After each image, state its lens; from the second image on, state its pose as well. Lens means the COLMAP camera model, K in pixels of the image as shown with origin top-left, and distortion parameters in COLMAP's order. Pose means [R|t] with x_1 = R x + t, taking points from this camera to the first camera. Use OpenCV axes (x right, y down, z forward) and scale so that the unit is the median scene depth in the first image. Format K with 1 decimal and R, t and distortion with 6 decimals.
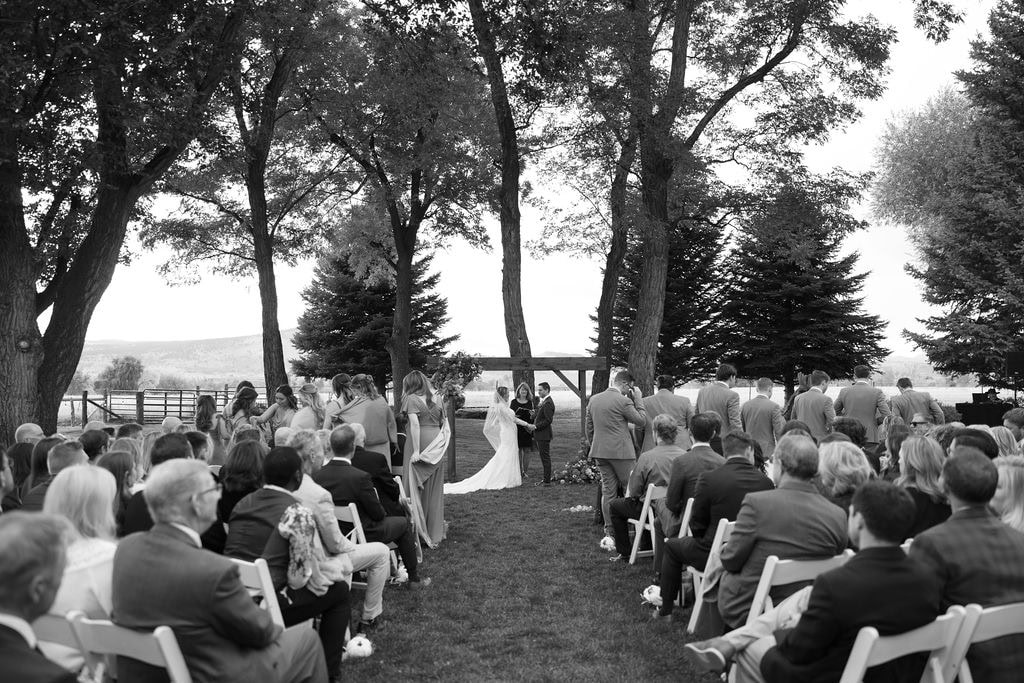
lens RADIAL K [[796.1, 0, 534.1], [0, 796.1, 345.6], [0, 0, 1]] dist [0.014722, -0.003214]
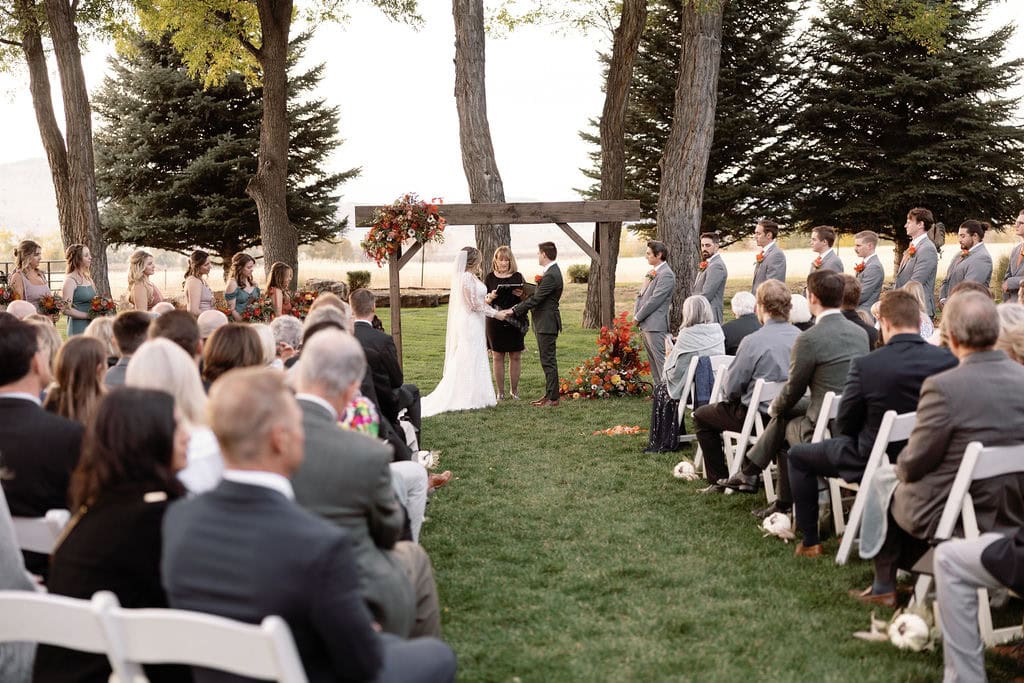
lens RADIAL K [[1437.0, 0, 514.5], [0, 1437.0, 340.2], [0, 0, 1]] dist [0.021479, 0.000000]
pose [[0.996952, -0.024215, 0.074161, -0.069013], [0.016018, 0.993891, 0.109194, -0.001015], [-0.076352, -0.107673, 0.991250, -0.099877]]
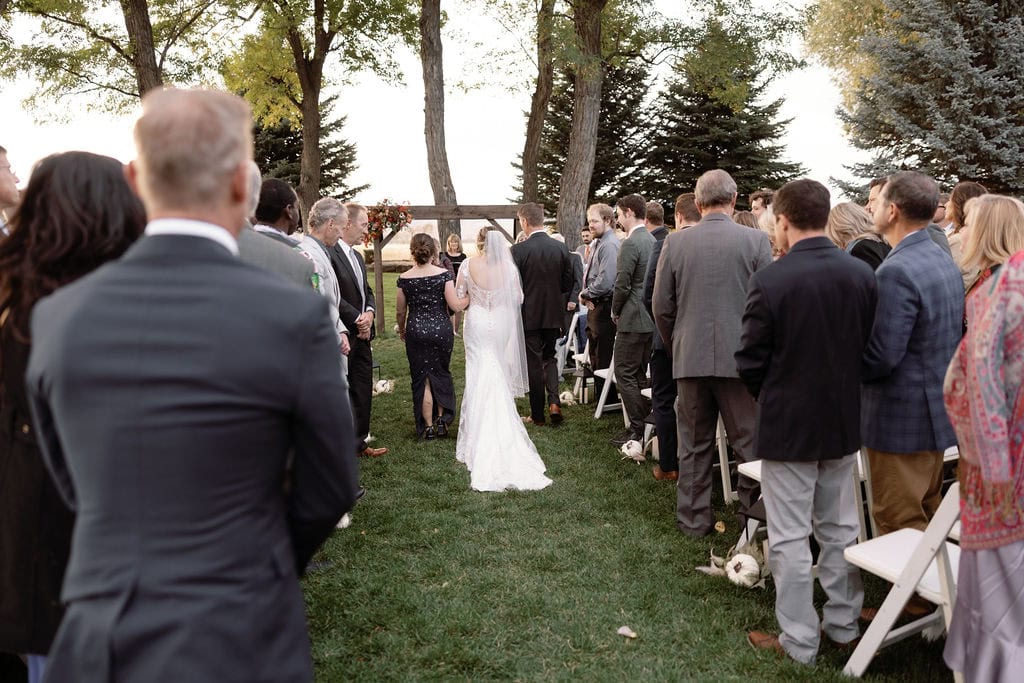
lens RADIAL K [[796.1, 0, 515.6], [0, 796.1, 337.9], [0, 0, 1]] dist [0.014722, -0.003214]
pose [[0.993807, -0.022102, 0.108897, -0.034621], [0.003023, 0.985033, 0.172339, 0.005301], [-0.111076, -0.170942, 0.979000, 0.037262]]
